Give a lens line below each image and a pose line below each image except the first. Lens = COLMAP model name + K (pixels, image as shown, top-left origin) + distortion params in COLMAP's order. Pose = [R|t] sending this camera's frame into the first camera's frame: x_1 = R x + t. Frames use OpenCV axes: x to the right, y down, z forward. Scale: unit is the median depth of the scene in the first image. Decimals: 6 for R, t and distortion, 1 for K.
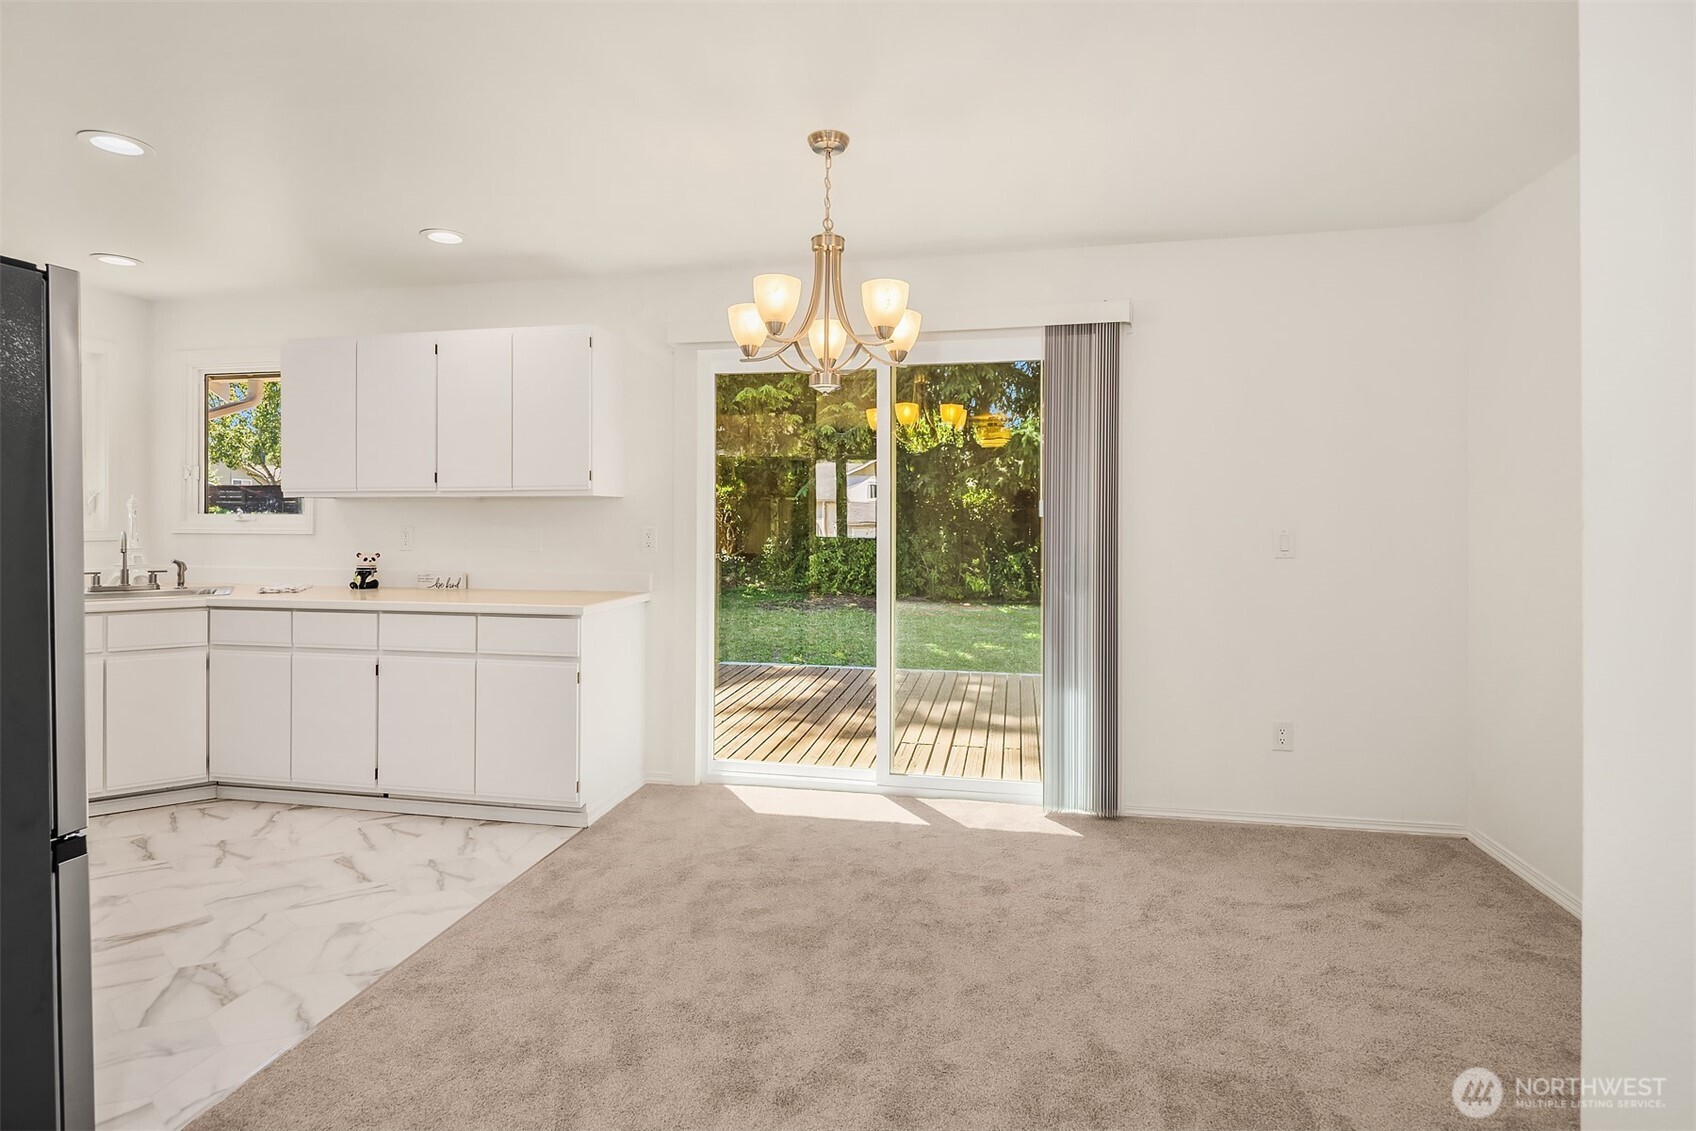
lens RADIAL K [[825.9, 0, 867.6], [0, 825.9, 509.8], [0, 0, 1]] dist [0.002036, -0.004398]
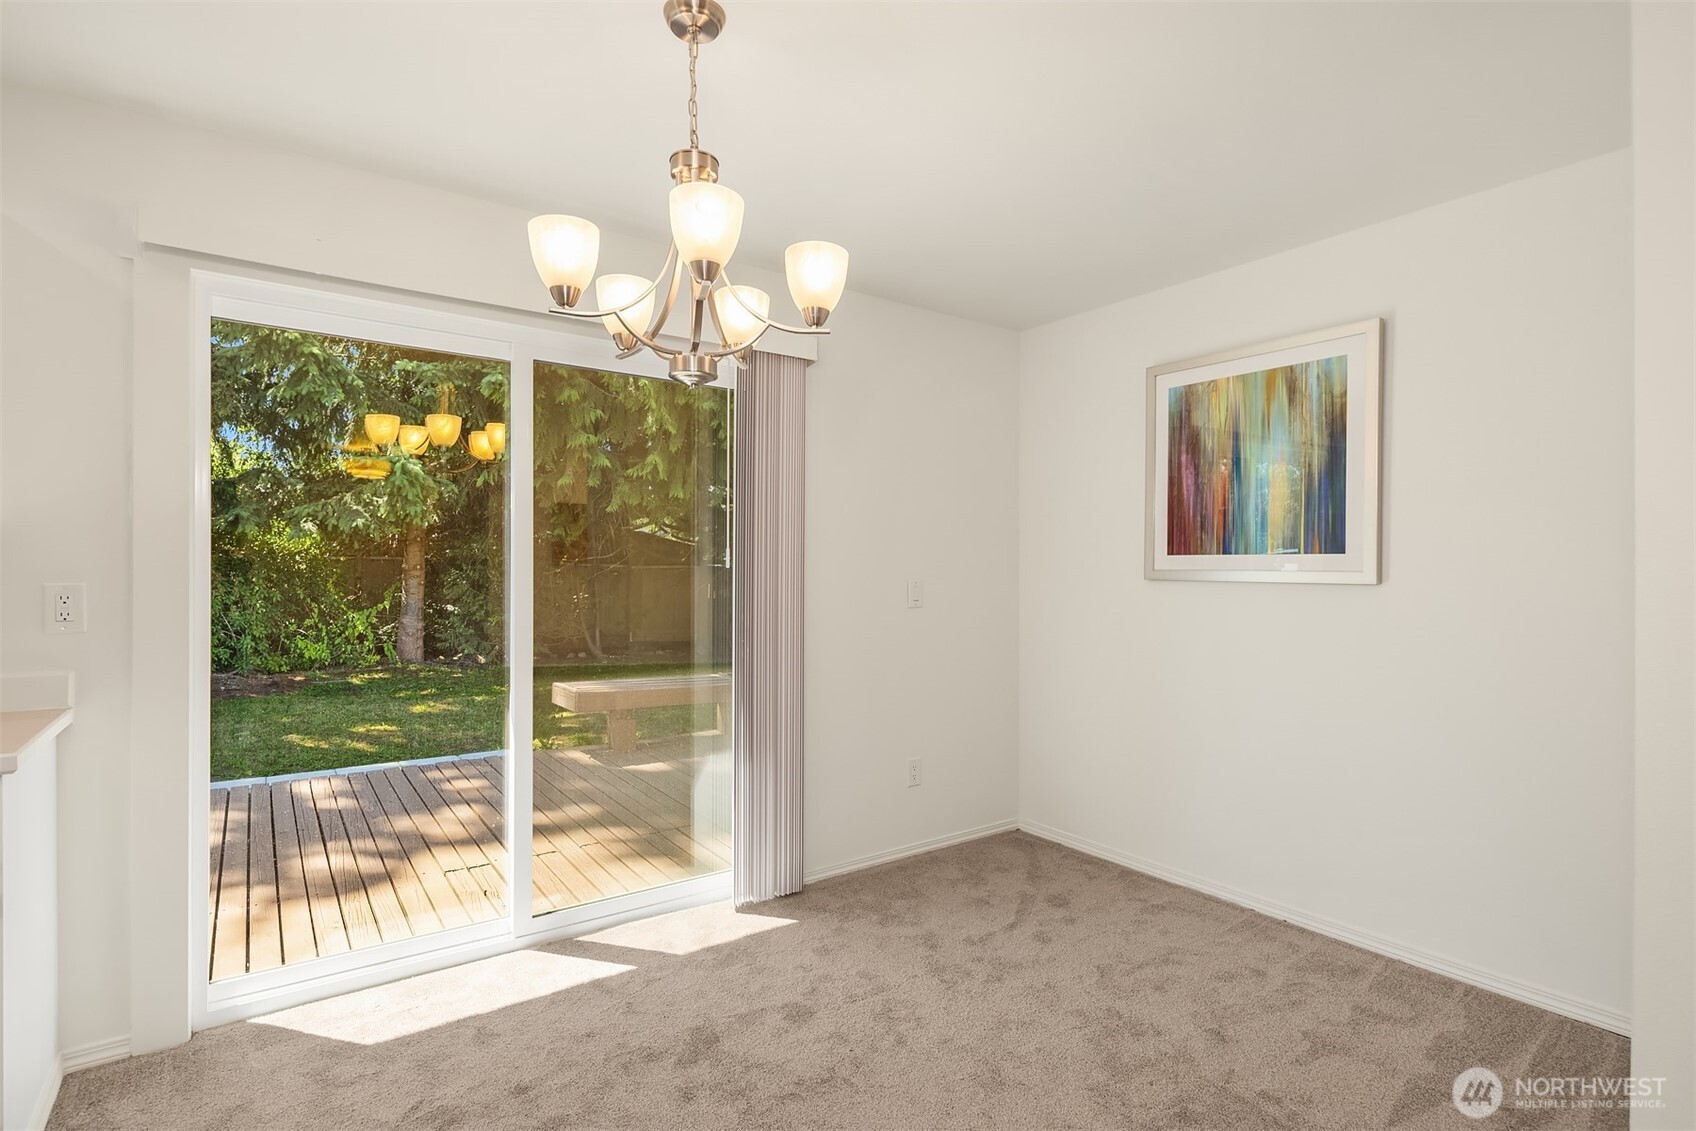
lens RADIAL K [[825.9, 0, 856.8], [0, 825.9, 571.4], [0, 0, 1]] dist [0.002036, -0.004398]
pose [[0.691632, 0.001510, 0.722249, -0.333733], [-0.011314, 0.999898, 0.008743, 0.002691], [-0.722162, -0.014218, 0.691578, 0.316994]]
